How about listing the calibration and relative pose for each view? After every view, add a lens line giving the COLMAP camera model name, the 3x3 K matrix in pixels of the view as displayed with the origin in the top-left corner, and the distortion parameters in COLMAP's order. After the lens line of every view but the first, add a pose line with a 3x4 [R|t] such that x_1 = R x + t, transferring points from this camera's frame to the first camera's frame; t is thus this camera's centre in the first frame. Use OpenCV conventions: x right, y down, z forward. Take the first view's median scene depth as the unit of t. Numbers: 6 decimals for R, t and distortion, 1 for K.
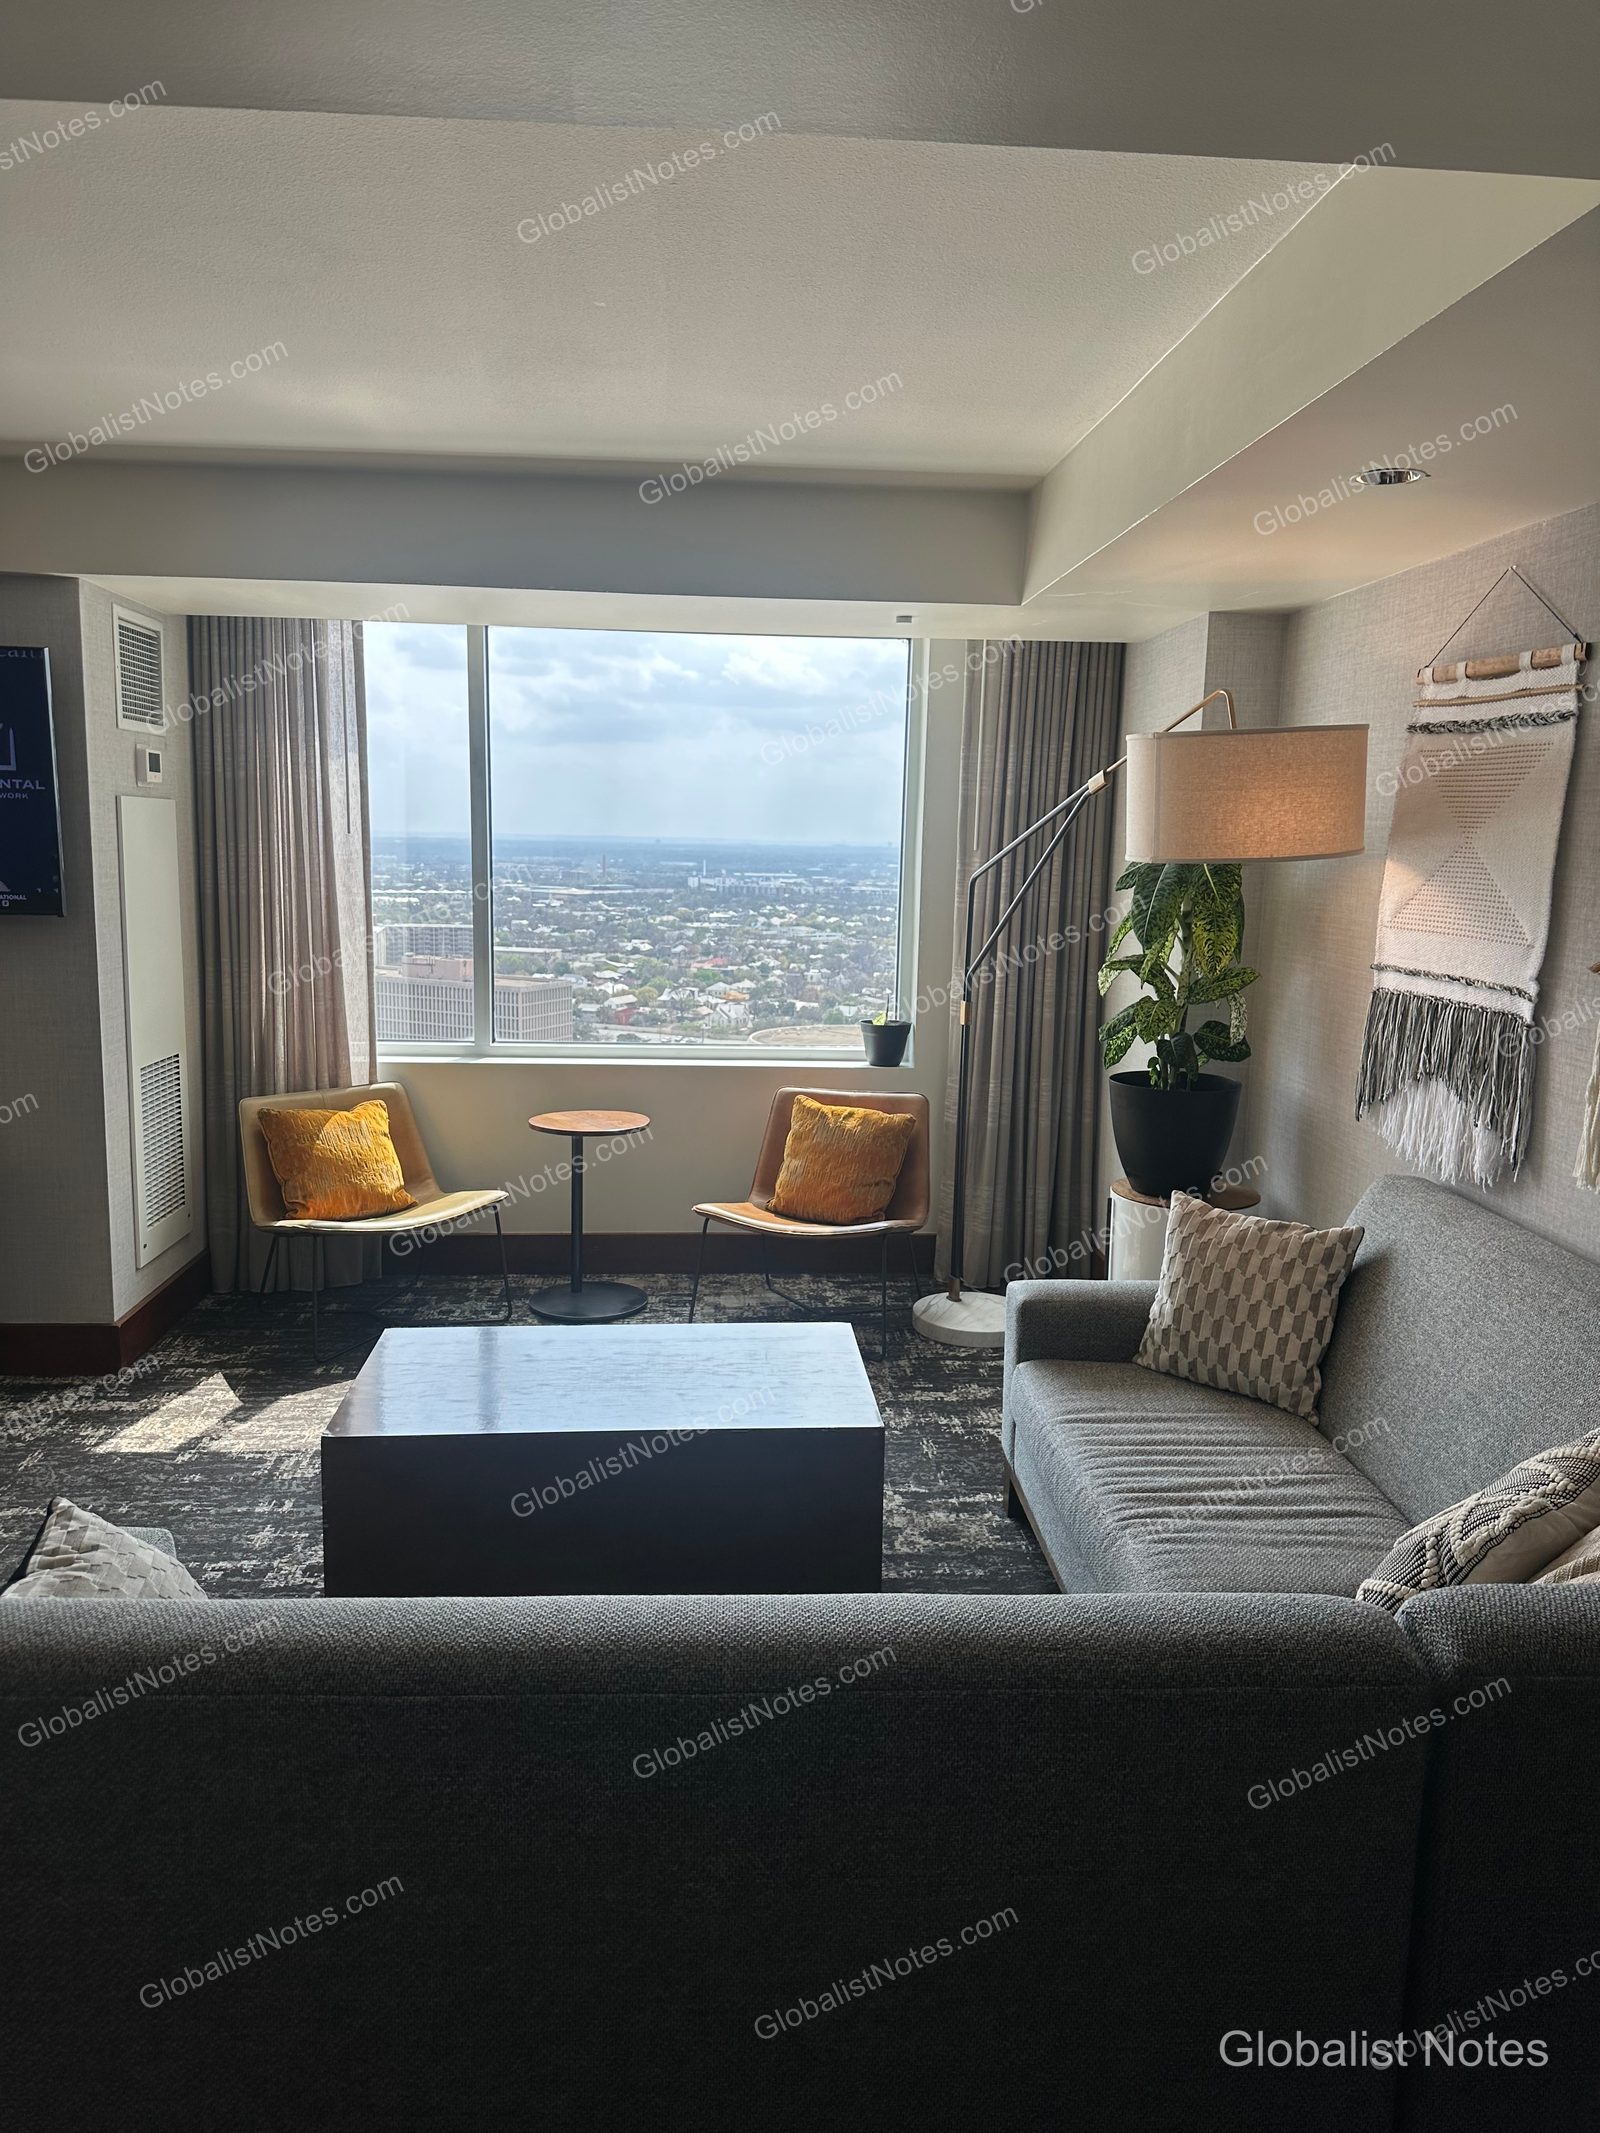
lens RADIAL K [[1511.2, 0, 798.3], [0, 1511.2, 1058.6], [0, 0, 1]] dist [-0.006097, -0.010251]
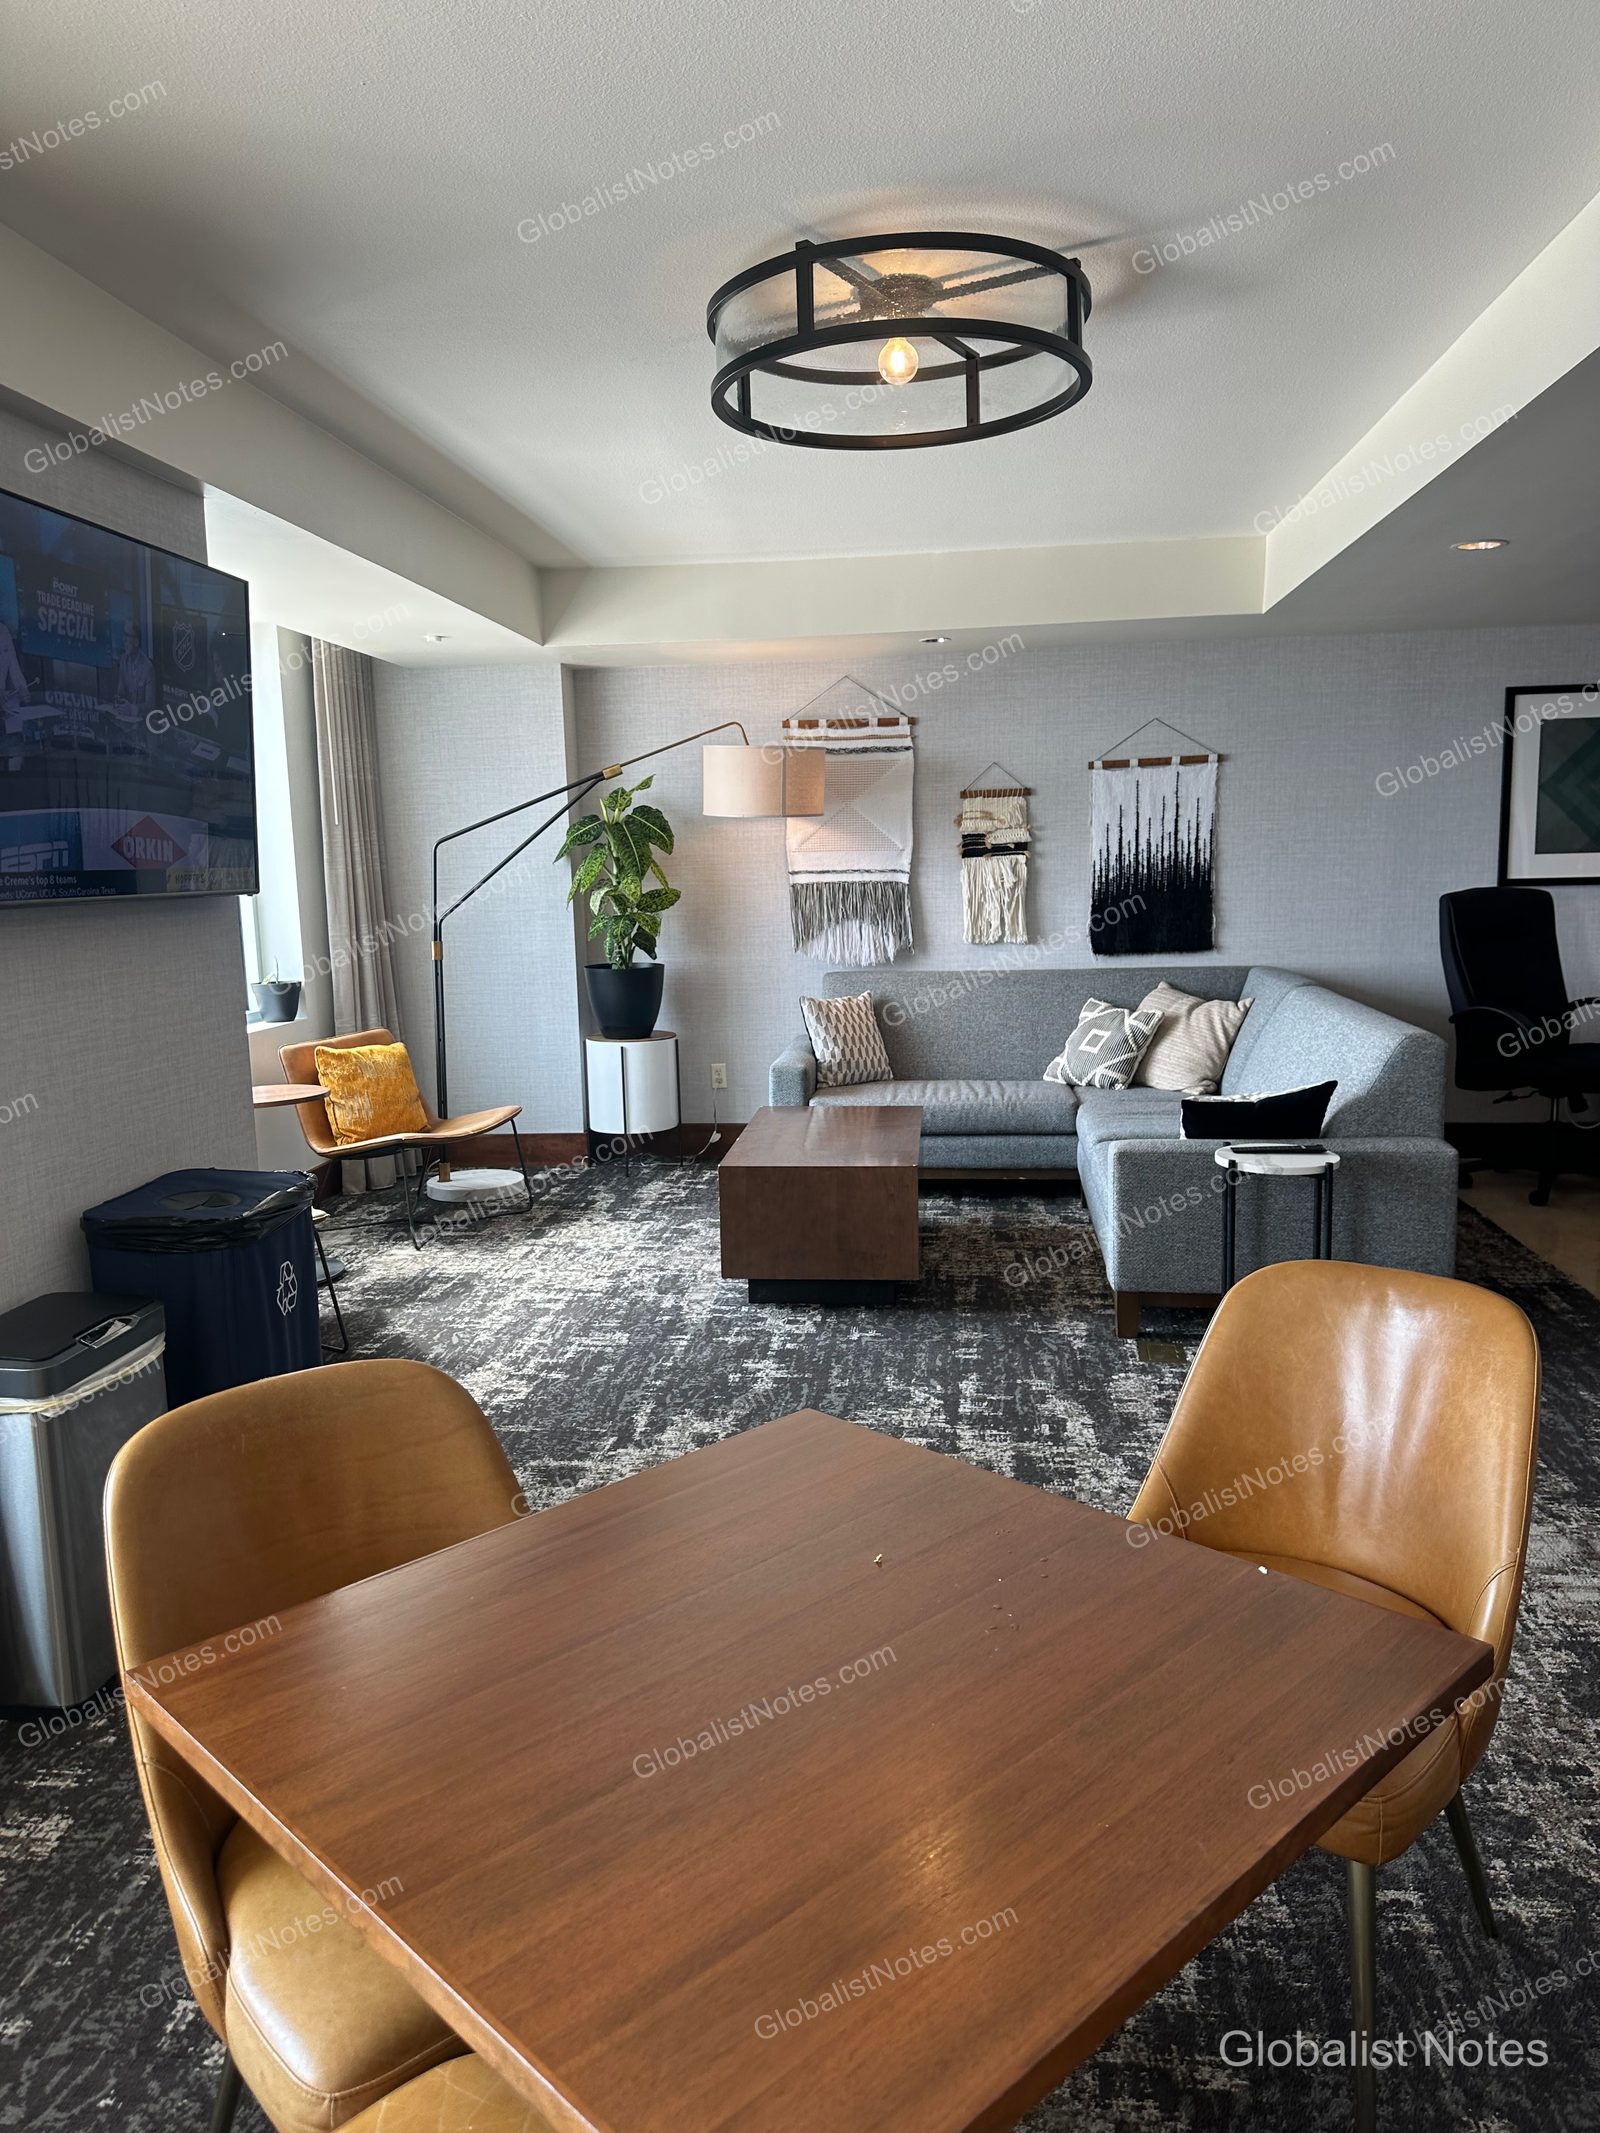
lens RADIAL K [[1511.2, 0, 798.2], [0, 1511.2, 1076.3], [0, 0, 1]] dist [-0.006097, -0.010251]
pose [[0.179731, -0.173695, 0.968260, -1.645516], [0.178341, 0.973731, 0.141572, -0.084472], [-0.967415, 0.147235, 0.205987, 0.669974]]
